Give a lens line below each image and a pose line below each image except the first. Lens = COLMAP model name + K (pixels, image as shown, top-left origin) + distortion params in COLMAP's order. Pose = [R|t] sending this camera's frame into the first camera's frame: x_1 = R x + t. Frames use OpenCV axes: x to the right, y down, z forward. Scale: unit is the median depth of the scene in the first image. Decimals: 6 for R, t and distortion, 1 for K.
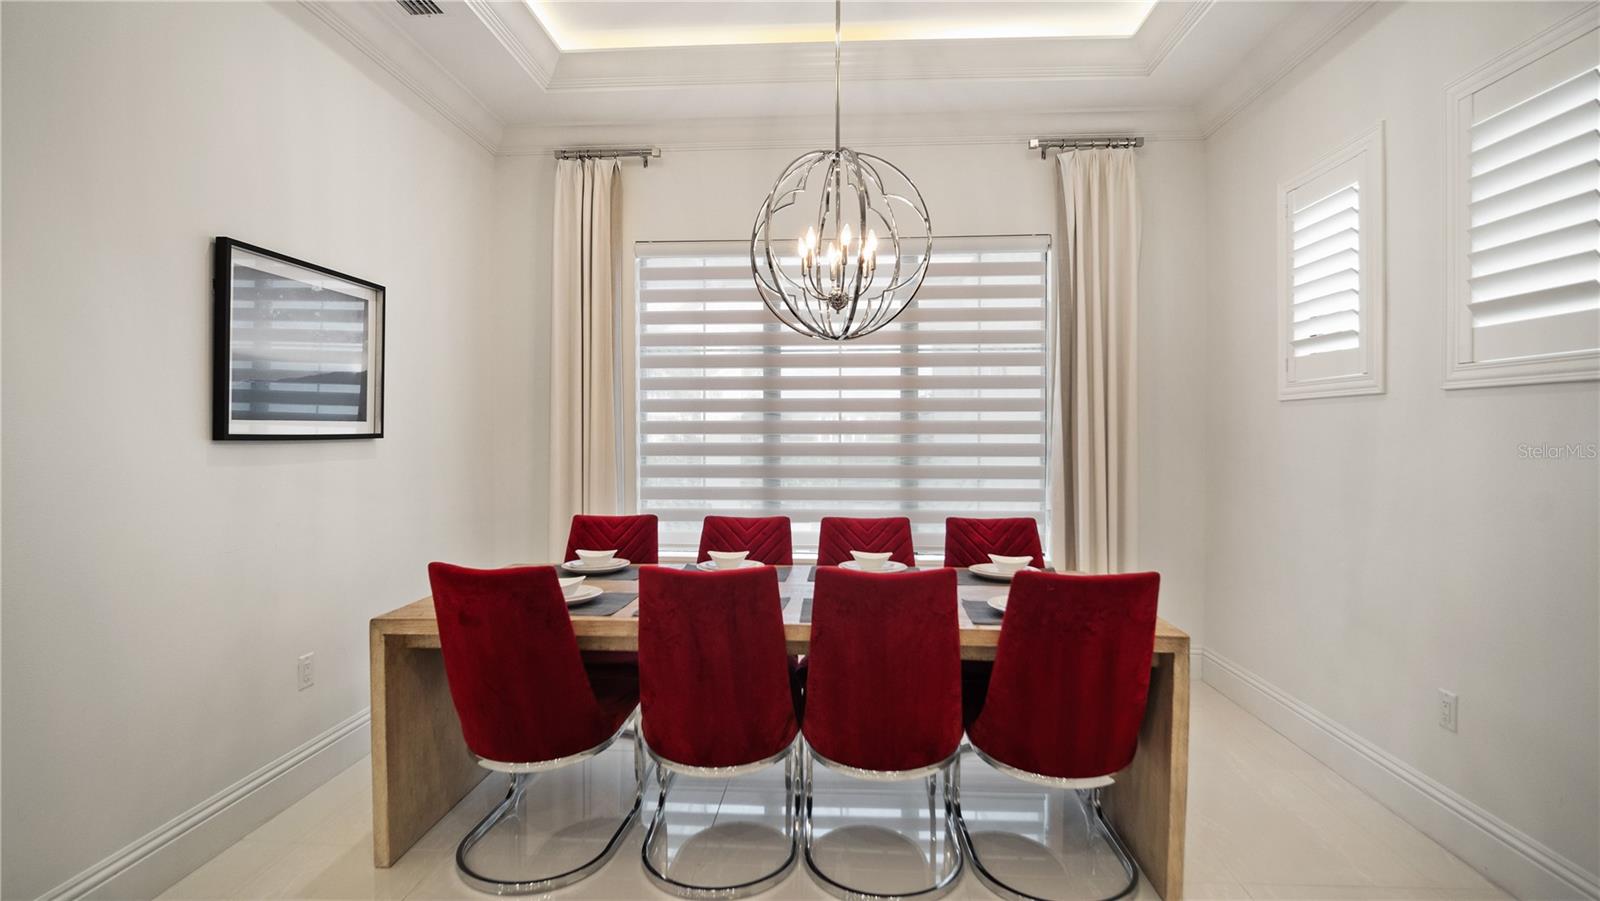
lens RADIAL K [[766.1, 0, 815.0], [0, 766.1, 421.5], [0, 0, 1]] dist [-0.009896, -0.000151]
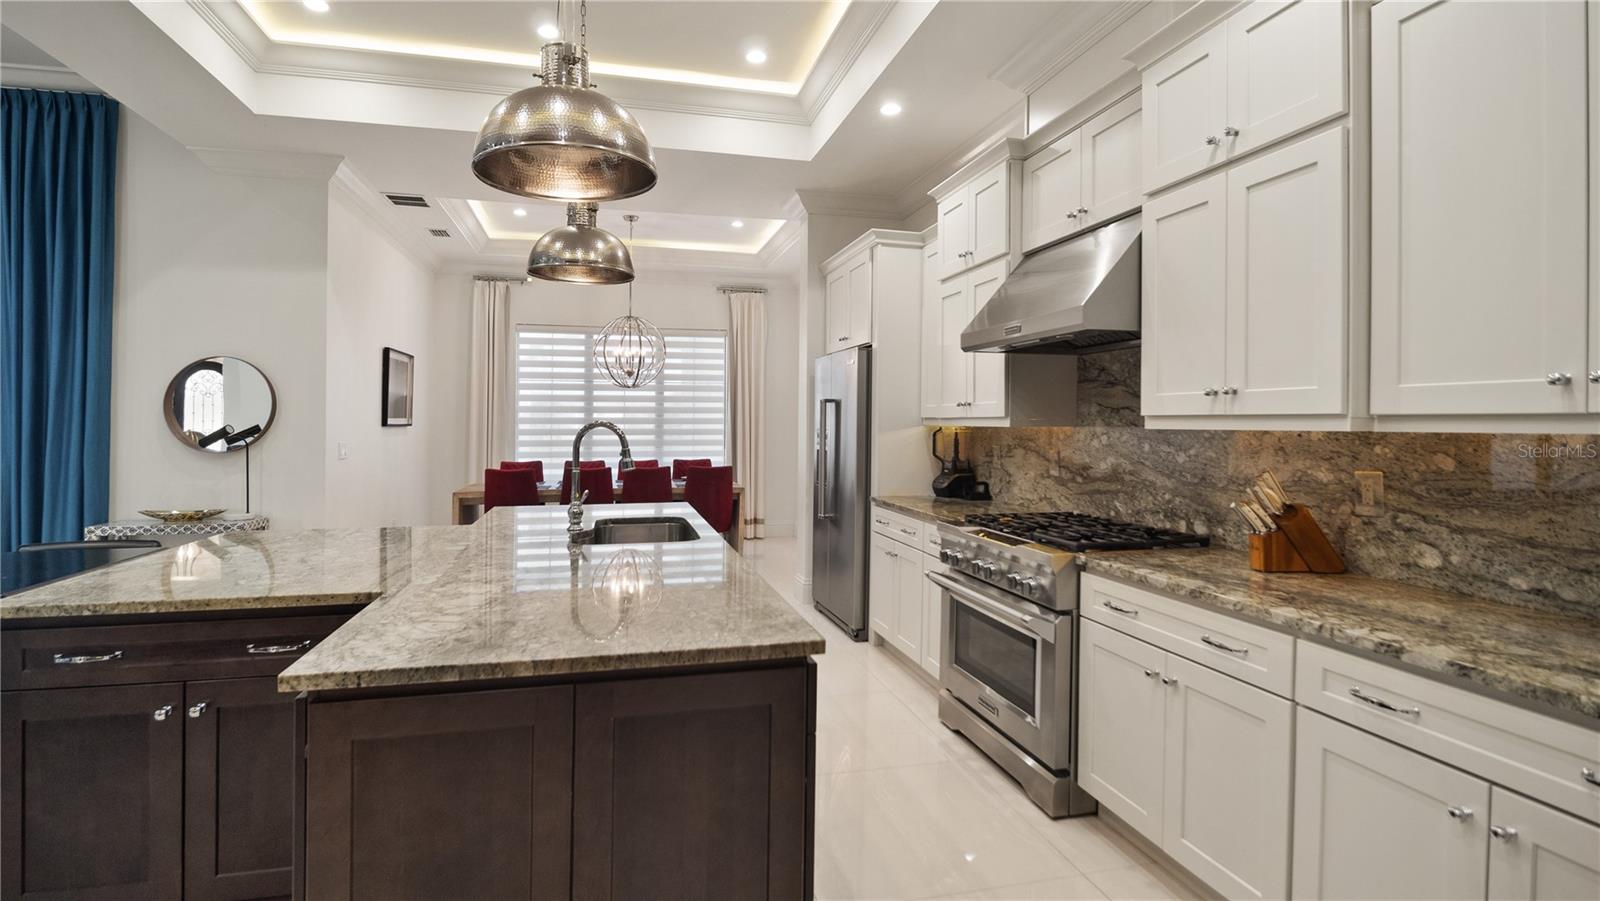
lens RADIAL K [[774.6, 0, 803.8], [0, 774.6, 388.6], [0, 0, 1]] dist [-0.036259, -0.000184]
pose [[0.957527, 0.009999, 0.288172, -0.149911], [-0.000619, 0.999468, -0.032621, -0.016237], [-0.288345, 0.031057, 0.957023, -1.579345]]
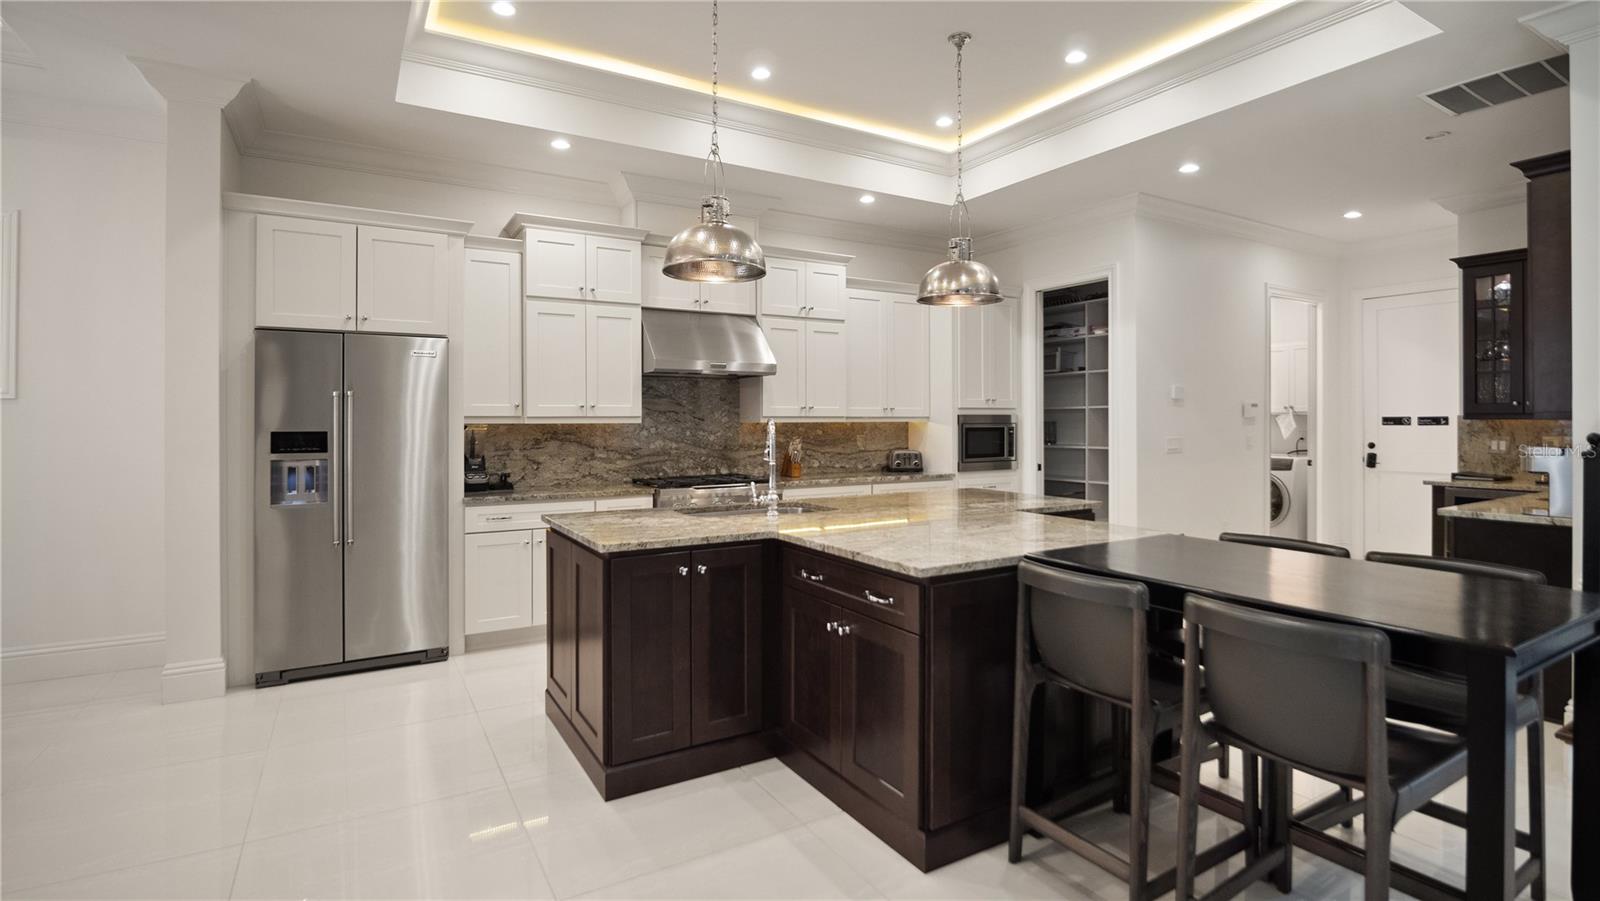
lens RADIAL K [[766.1, 0, 815.0], [0, 766.1, 421.5], [0, 0, 1]] dist [-0.009896, -0.000151]
pose [[-0.553827, -0.000953, 0.832631, -1.219823], [-0.003010, 0.999995, -0.000857, 0.001058], [-0.832627, -0.002980, -0.553827, 0.175362]]
